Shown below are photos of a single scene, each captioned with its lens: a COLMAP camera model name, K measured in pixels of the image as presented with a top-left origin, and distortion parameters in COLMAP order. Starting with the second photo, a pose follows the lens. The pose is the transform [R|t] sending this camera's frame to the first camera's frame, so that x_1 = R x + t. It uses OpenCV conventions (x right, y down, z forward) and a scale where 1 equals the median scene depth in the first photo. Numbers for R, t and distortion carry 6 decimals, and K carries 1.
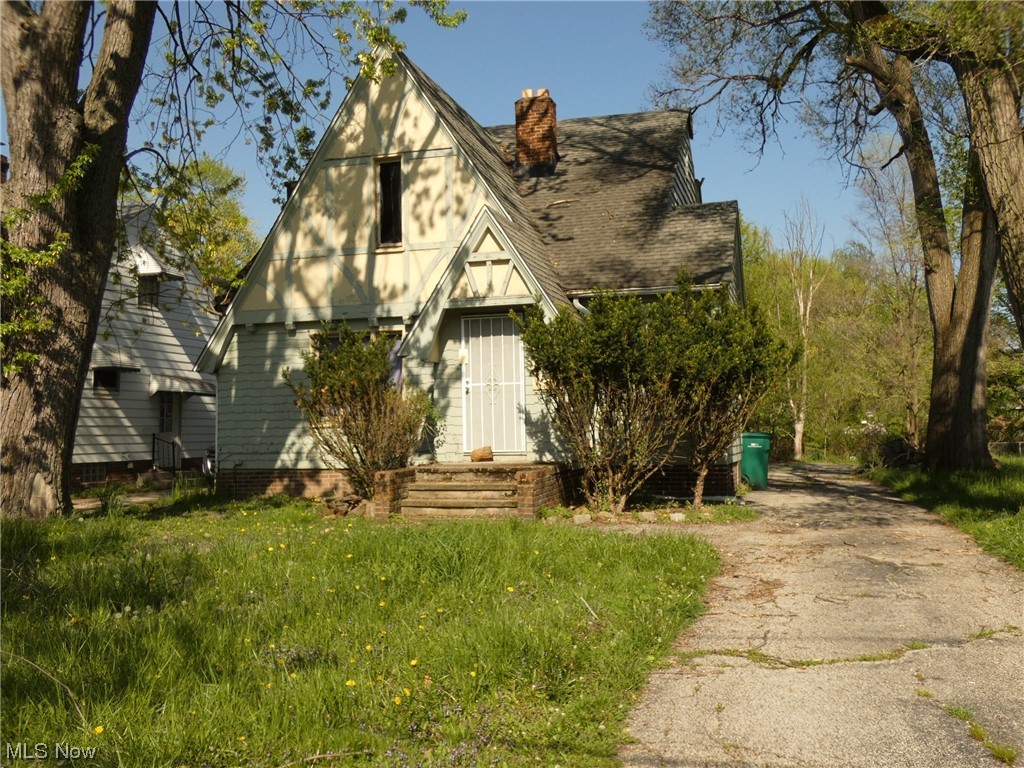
lens RADIAL K [[960.7, 0, 512.0], [0, 960.7, 384.0], [0, 0, 1]] dist [-0.019201, -0.010469]
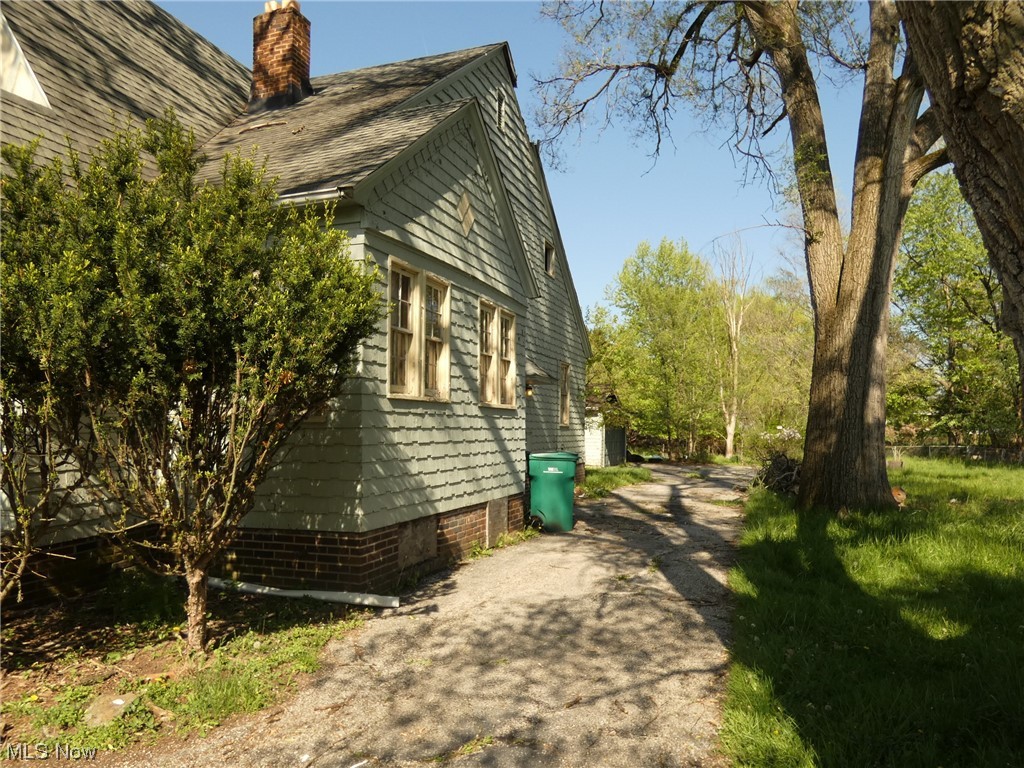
lens RADIAL K [[691.6, 0, 512.0], [0, 691.6, 384.0], [0, 0, 1]] dist [-0.006244, -0.001314]
pose [[0.998470, 0.007211, -0.054820, 0.230355], [-0.007850, 0.999904, -0.011451, 0.004604], [0.054732, 0.011864, 0.998431, 0.439135]]
